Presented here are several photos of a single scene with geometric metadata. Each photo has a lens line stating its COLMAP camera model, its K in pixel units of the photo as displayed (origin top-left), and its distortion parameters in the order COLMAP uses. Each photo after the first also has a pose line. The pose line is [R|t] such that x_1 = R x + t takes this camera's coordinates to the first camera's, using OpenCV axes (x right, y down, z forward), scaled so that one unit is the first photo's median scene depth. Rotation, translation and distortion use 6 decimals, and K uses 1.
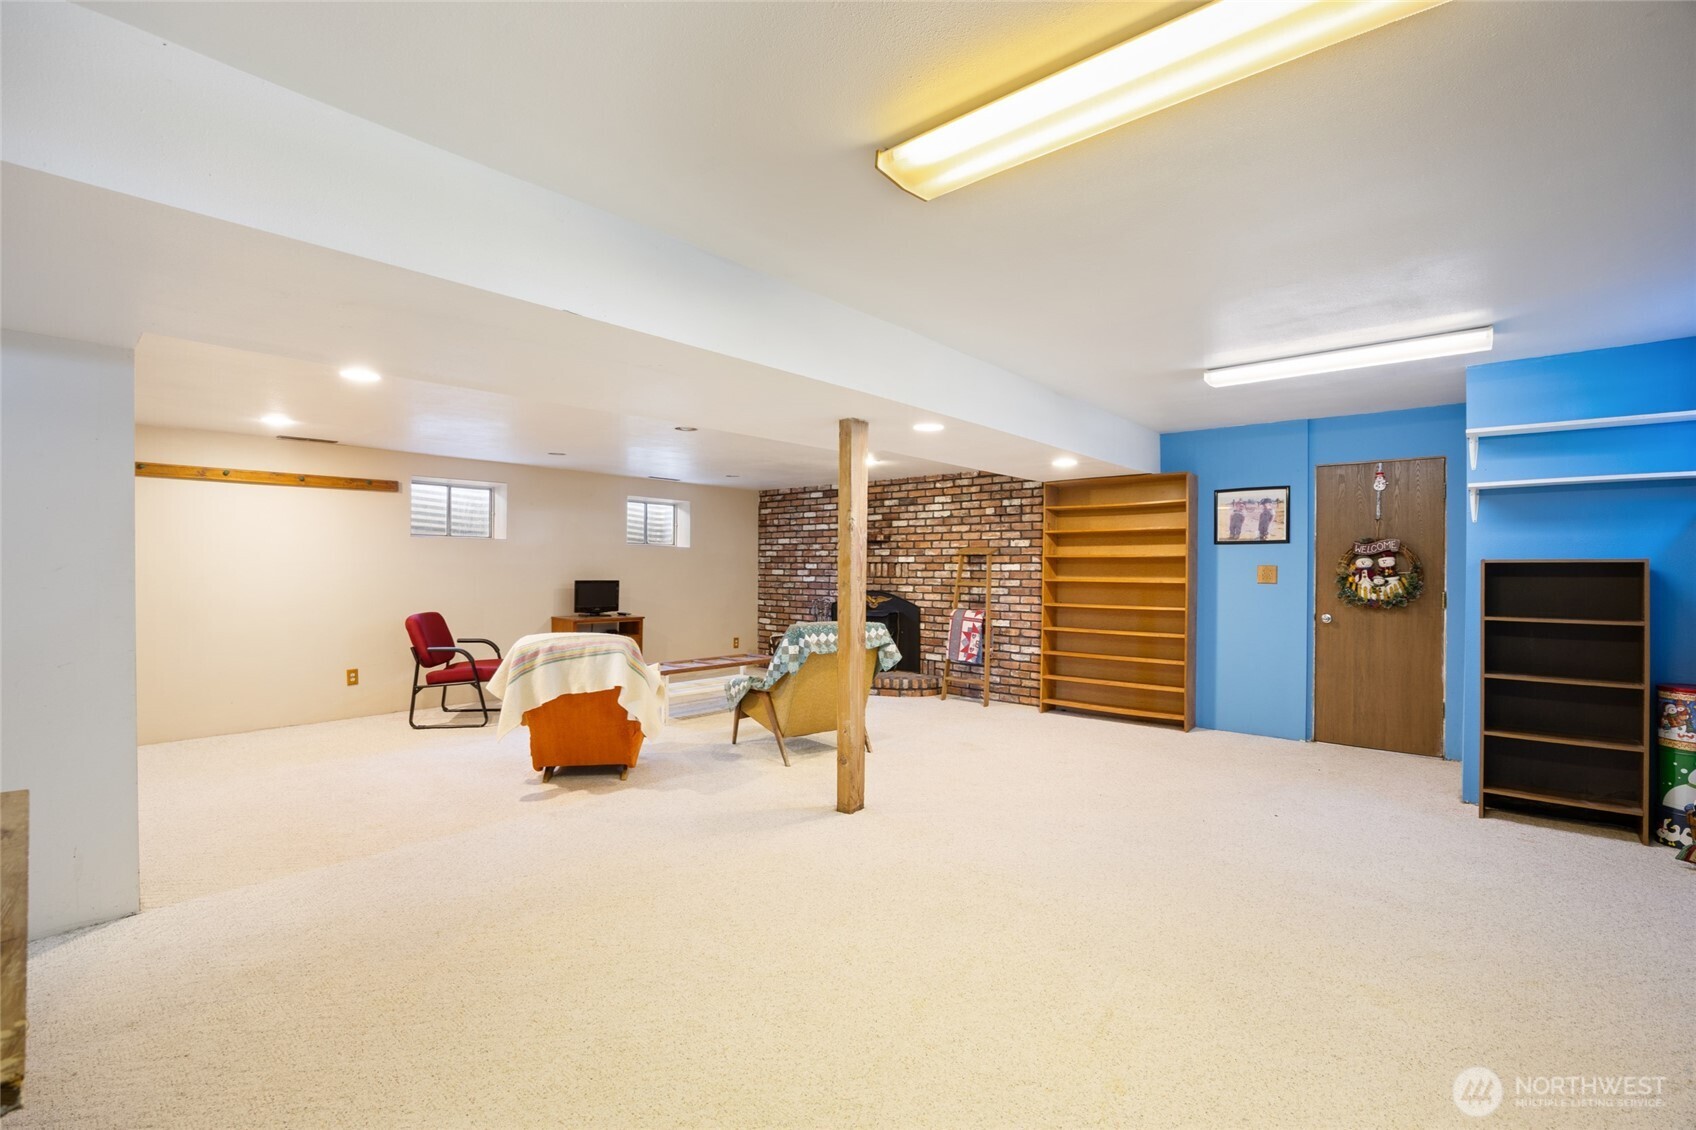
lens RADIAL K [[715.6, 0, 850.4], [0, 715.6, 566.0], [0, 0, 1]] dist [-0.020289, 0.000219]
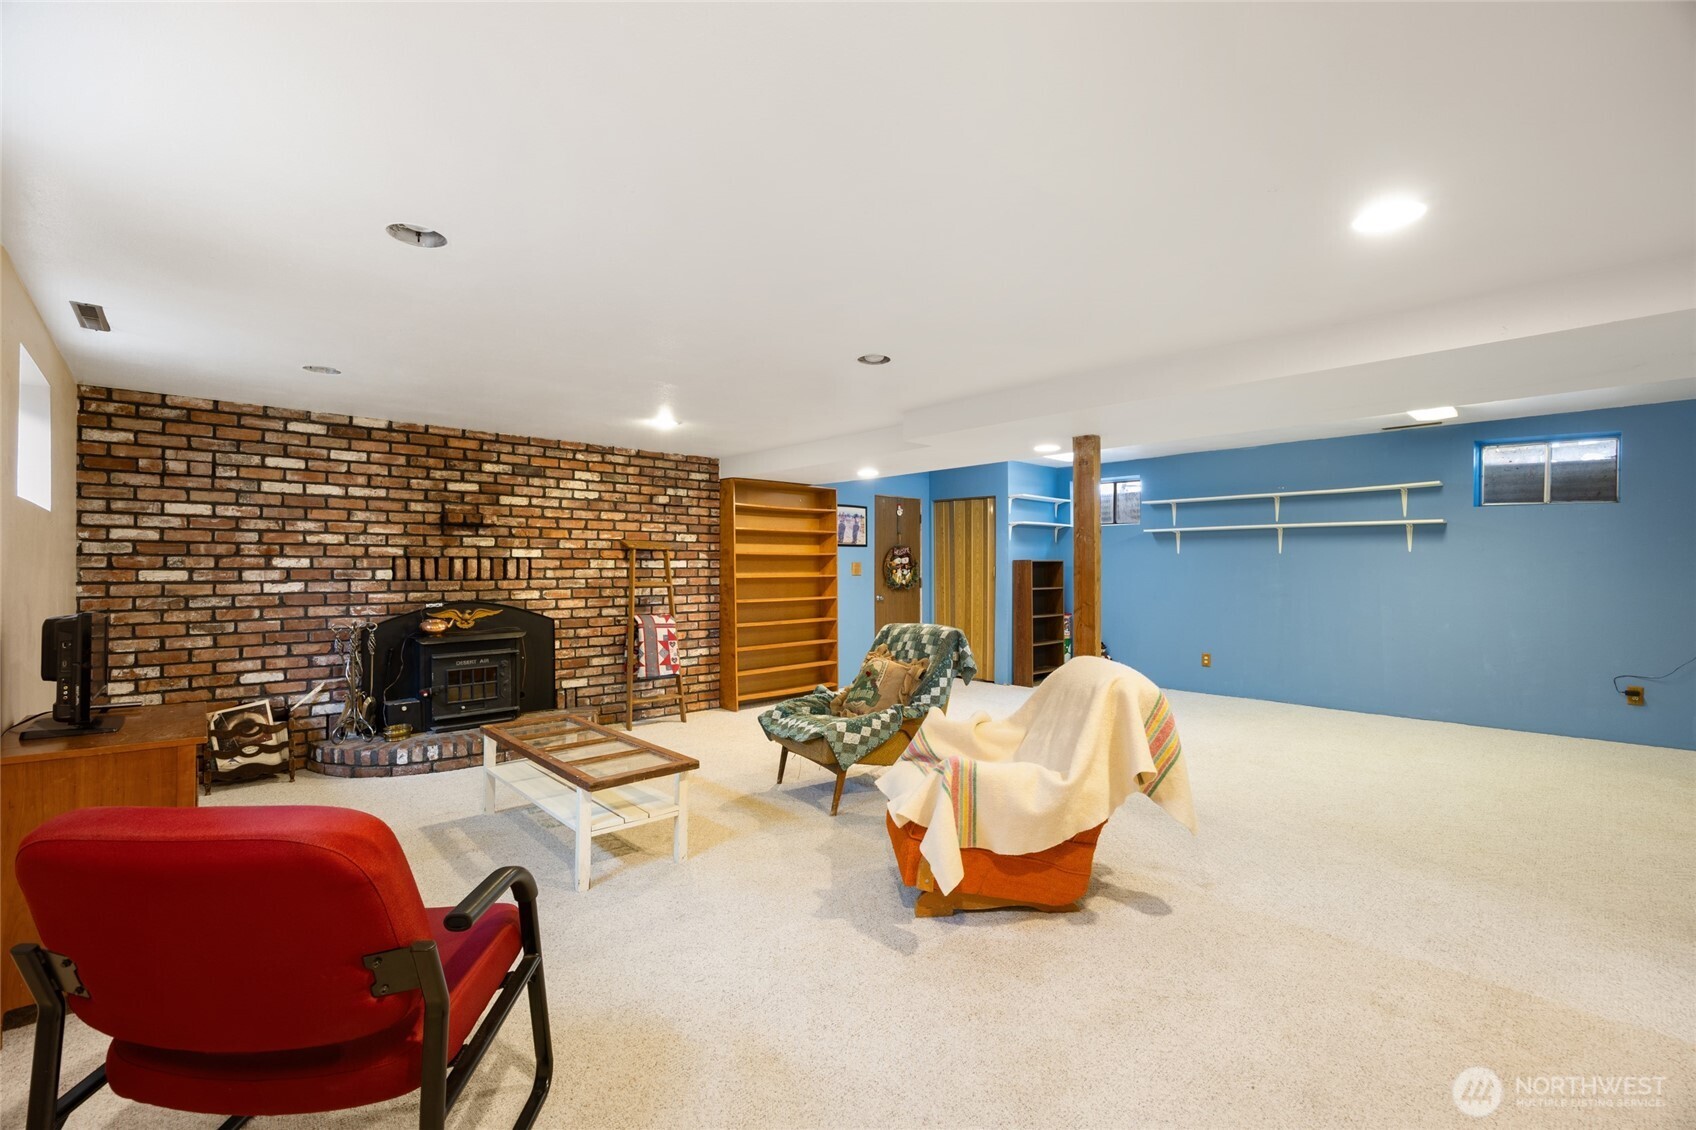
lens RADIAL K [[715.6, 0, 850.4], [0, 715.6, 566.0], [0, 0, 1]] dist [-0.020289, 0.000219]
pose [[0.128463, -0.007225, 0.991688, -0.598799], [-0.003853, 0.999962, 0.007785, -0.003478], [-0.991707, -0.004821, 0.128431, 0.621543]]
